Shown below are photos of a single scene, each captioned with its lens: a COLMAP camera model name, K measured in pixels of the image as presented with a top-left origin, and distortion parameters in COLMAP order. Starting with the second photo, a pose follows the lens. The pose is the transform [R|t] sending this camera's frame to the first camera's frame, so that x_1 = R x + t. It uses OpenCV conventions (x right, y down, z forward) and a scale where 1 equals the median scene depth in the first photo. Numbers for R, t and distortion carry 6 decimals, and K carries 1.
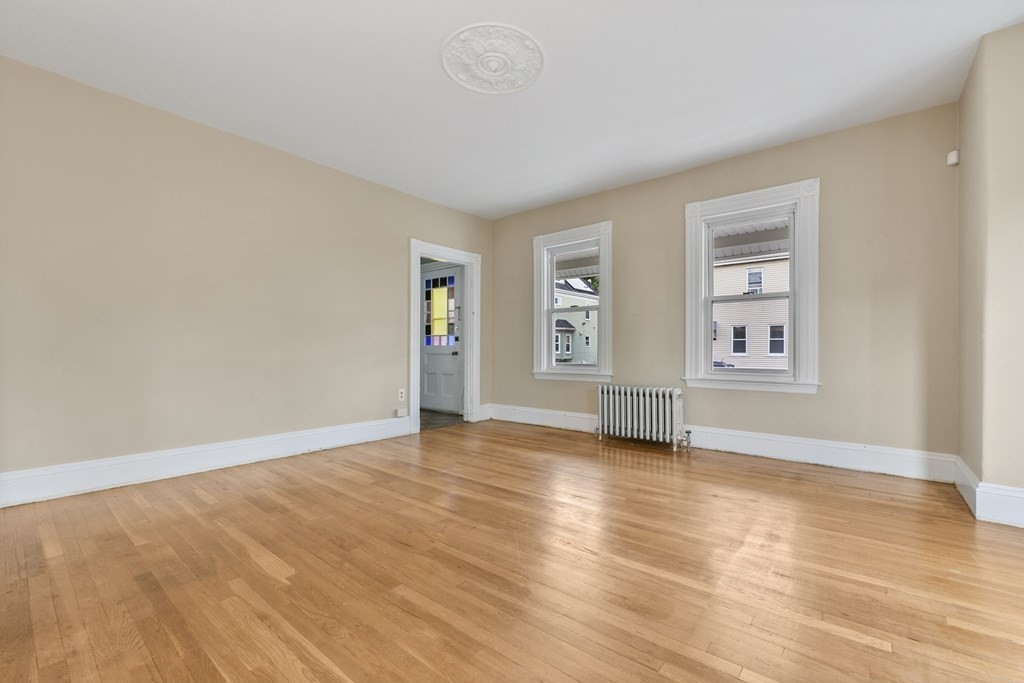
lens RADIAL K [[429.8, 0, 505.9], [0, 429.8, 344.6], [0, 0, 1]] dist [-0.011593, 0.000180]
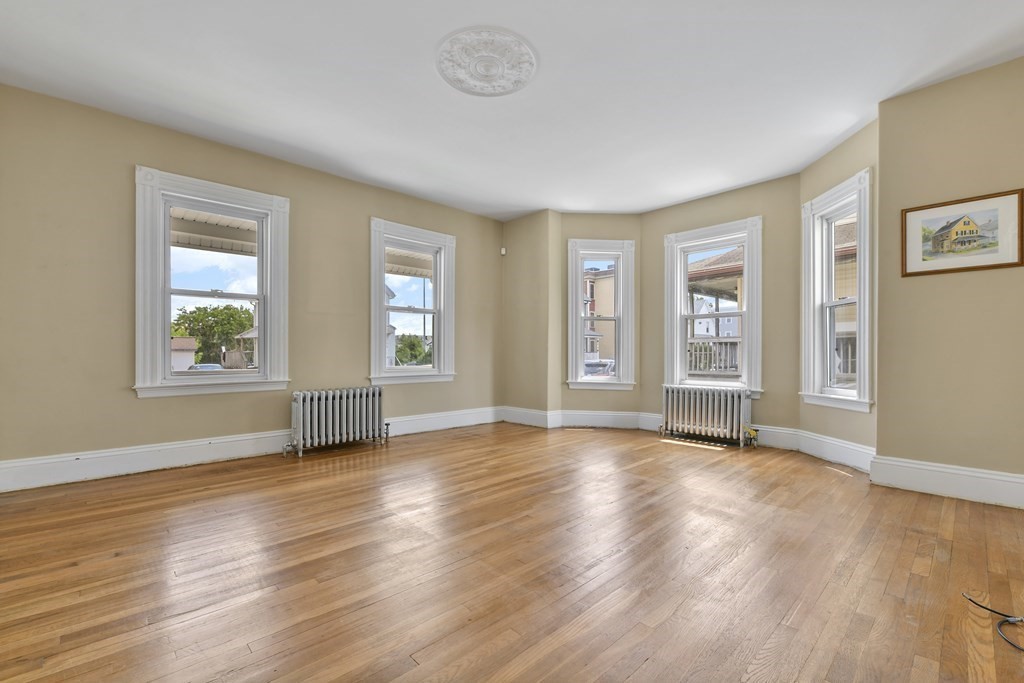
lens RADIAL K [[429.8, 0, 514.4], [0, 429.8, 355.6], [0, 0, 1]] dist [-0.011593, 0.000180]
pose [[0.112687, -0.010333, 0.993577, -0.630048], [-0.015060, 0.999813, 0.012106, 0.004204], [-0.993516, -0.016327, 0.112510, 0.522982]]
